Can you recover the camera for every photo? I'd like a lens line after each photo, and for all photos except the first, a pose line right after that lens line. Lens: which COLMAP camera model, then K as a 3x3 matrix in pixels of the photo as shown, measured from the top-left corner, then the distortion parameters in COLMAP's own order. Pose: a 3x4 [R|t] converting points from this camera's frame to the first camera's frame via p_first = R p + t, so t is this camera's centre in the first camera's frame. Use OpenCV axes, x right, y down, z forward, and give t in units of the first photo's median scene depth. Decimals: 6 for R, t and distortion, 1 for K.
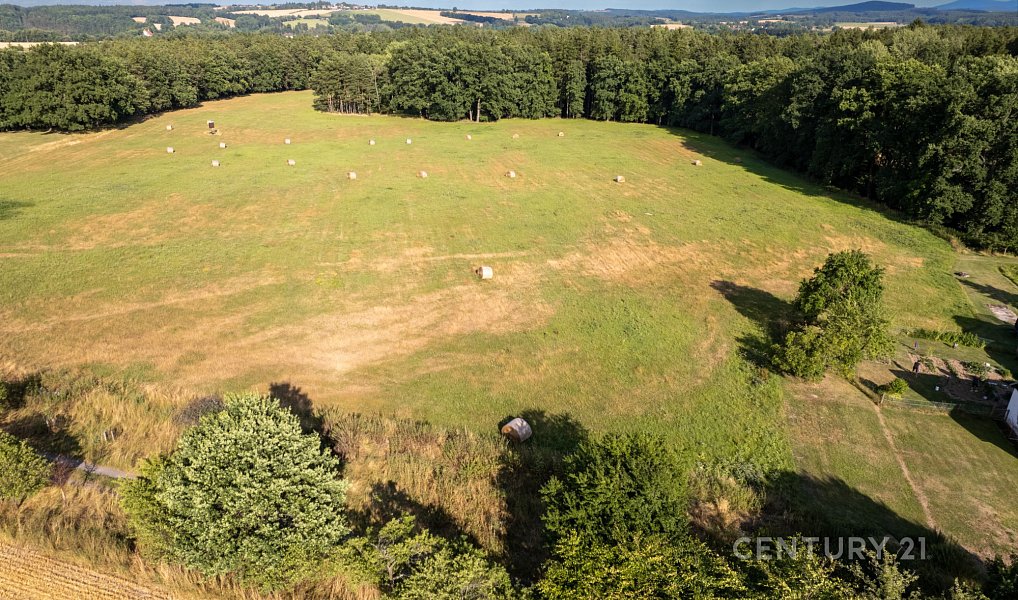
lens RADIAL K [[650.0, 0, 513.7], [0, 650.0, 299.7], [0, 0, 1]] dist [-0.081517, 0.071377]
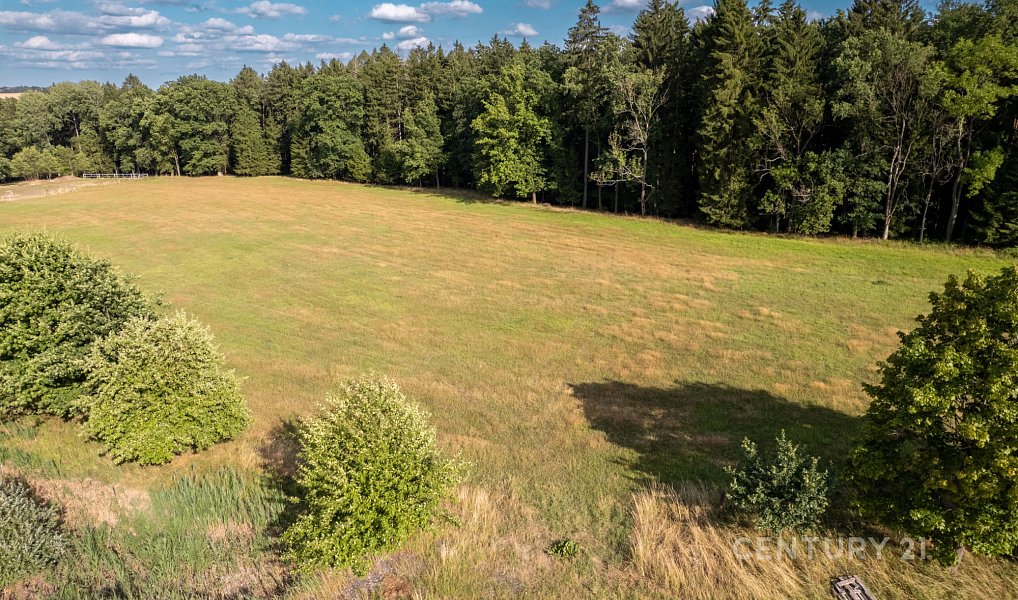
lens RADIAL K [[650.0, 0, 509.5], [0, 650.0, 297.6], [0, 0, 1]] dist [-0.081517, 0.071377]
pose [[0.963087, -0.085709, 0.255182, 0.811322], [0.115024, 0.988088, -0.102238, 0.116023], [-0.243379, 0.127816, 0.961473, -0.160545]]
